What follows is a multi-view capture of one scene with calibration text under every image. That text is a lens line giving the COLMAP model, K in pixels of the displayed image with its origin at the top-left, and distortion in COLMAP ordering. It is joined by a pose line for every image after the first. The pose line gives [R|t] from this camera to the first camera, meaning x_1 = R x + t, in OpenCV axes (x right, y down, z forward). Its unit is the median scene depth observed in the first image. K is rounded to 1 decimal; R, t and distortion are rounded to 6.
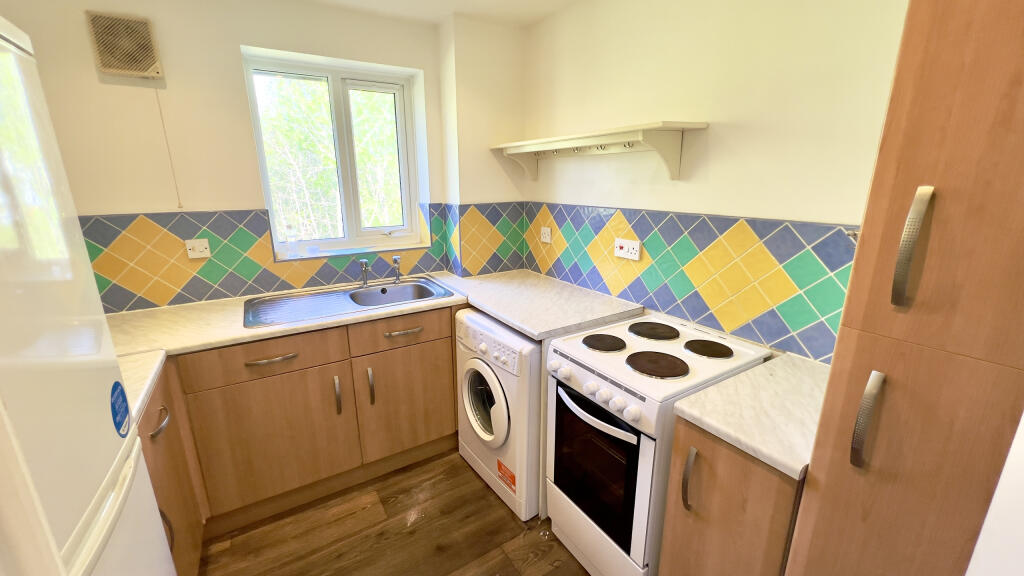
lens RADIAL K [[408.9, 0, 509.8], [0, 408.9, 287.7], [0, 0, 1]] dist [-0.006252, 0.002180]
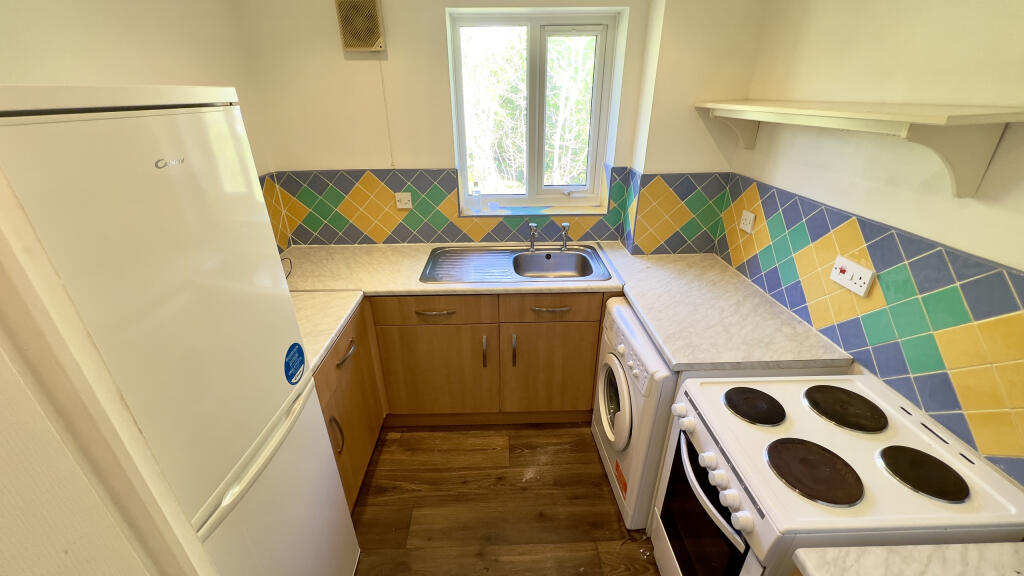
lens RADIAL K [[408.9, 0, 509.0], [0, 408.9, 287.7], [0, 0, 1]] dist [-0.006252, 0.002180]
pose [[0.858542, 0.219284, -0.463487, 0.112191], [-0.126670, 0.966625, 0.222691, -0.159519], [0.496851, -0.132480, 0.857664, 0.097992]]
